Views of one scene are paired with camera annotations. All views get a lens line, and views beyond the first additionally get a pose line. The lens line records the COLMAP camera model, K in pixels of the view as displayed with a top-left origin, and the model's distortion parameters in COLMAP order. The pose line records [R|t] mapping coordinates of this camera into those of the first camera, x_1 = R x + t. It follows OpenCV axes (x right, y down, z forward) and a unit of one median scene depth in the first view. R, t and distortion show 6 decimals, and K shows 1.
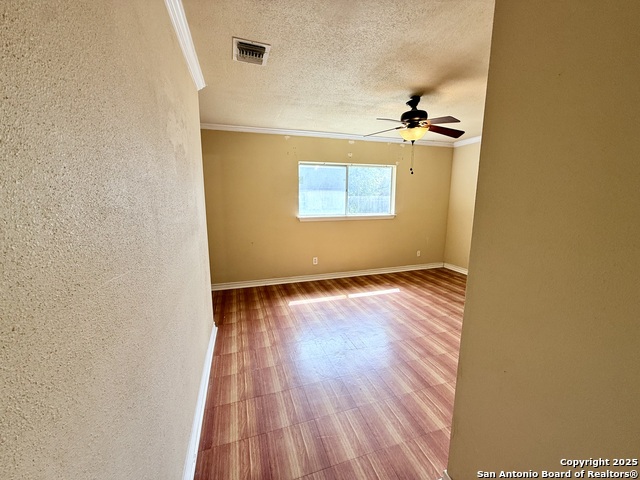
lens RADIAL K [[254.7, 0, 317.6], [0, 254.7, 239.5], [0, 0, 1]] dist [-0.001558, 0.000545]
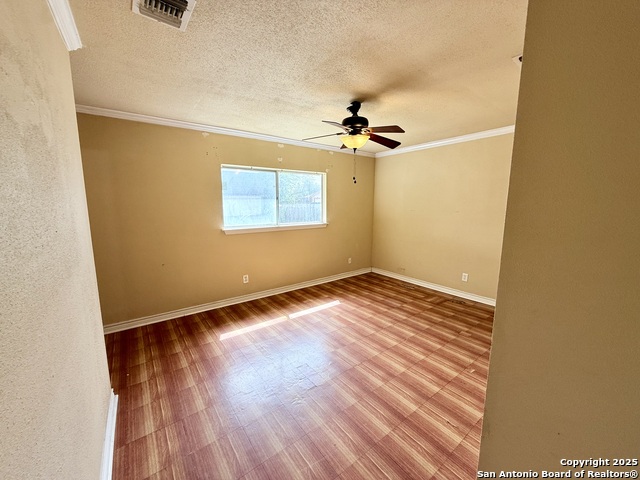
lens RADIAL K [[254.7, 0, 317.6], [0, 254.7, 239.5], [0, 0, 1]] dist [-0.001558, 0.000545]
pose [[0.946363, -0.046249, 0.319778, -0.062895], [0.052094, 0.998595, -0.009741, -0.037253], [-0.318878, 0.025877, 0.947443, 0.123128]]
